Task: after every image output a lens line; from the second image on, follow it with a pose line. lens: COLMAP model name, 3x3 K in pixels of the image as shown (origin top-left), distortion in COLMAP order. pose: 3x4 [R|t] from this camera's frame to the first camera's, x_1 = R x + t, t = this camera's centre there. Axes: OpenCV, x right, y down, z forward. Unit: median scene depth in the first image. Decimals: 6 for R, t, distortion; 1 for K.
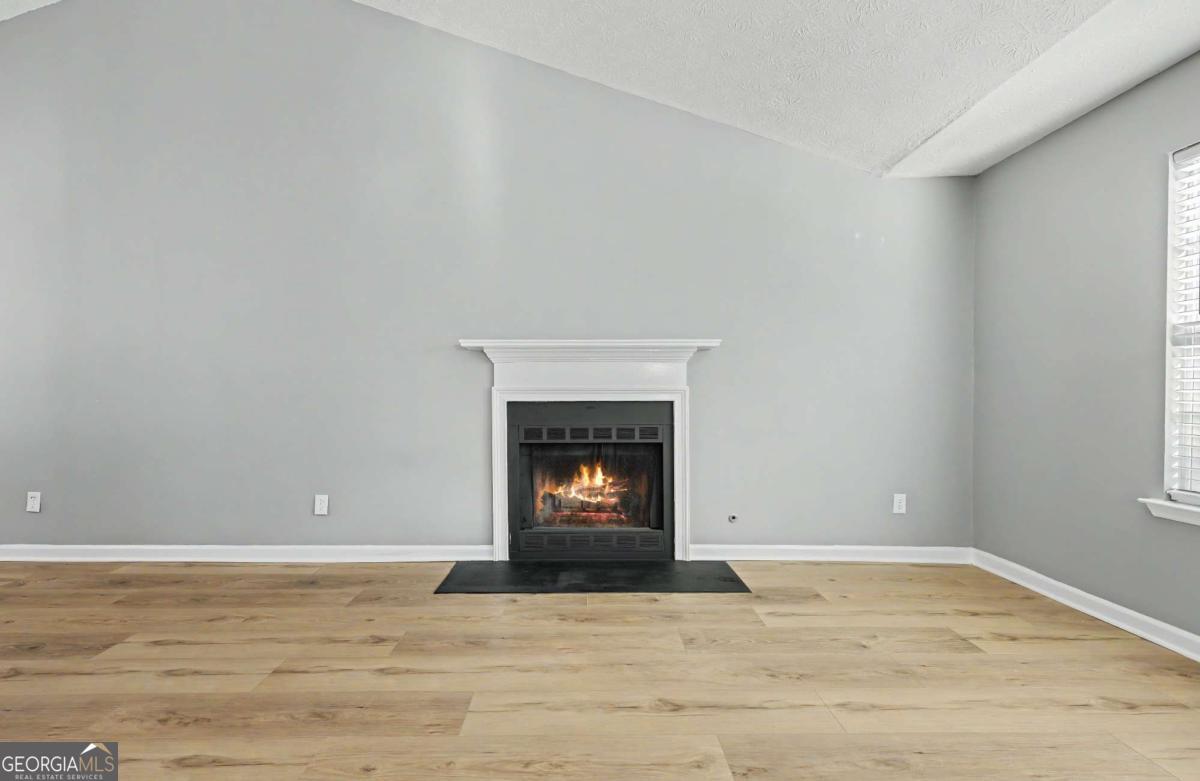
lens RADIAL K [[491.7, 0, 596.2], [0, 491.7, 398.1], [0, 0, 1]] dist [-0.001169, -0.000016]
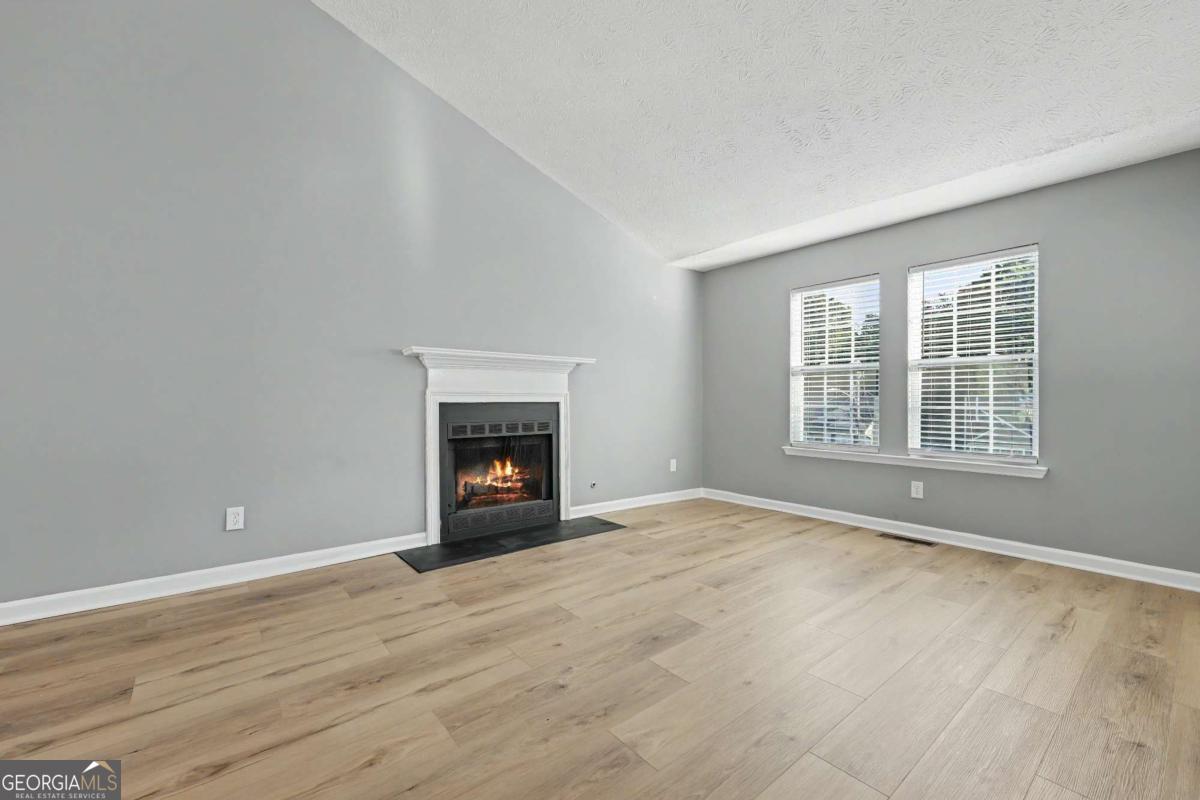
lens RADIAL K [[498.2, 0, 603.5], [0, 498.2, 396.4], [0, 0, 1]] dist [-0.000758, -0.000184]
pose [[0.769829, 0.006986, 0.638212, -0.646073], [0.001316, 0.999921, -0.012532, 0.007973], [-0.638249, 0.010487, 0.769759, -0.129871]]
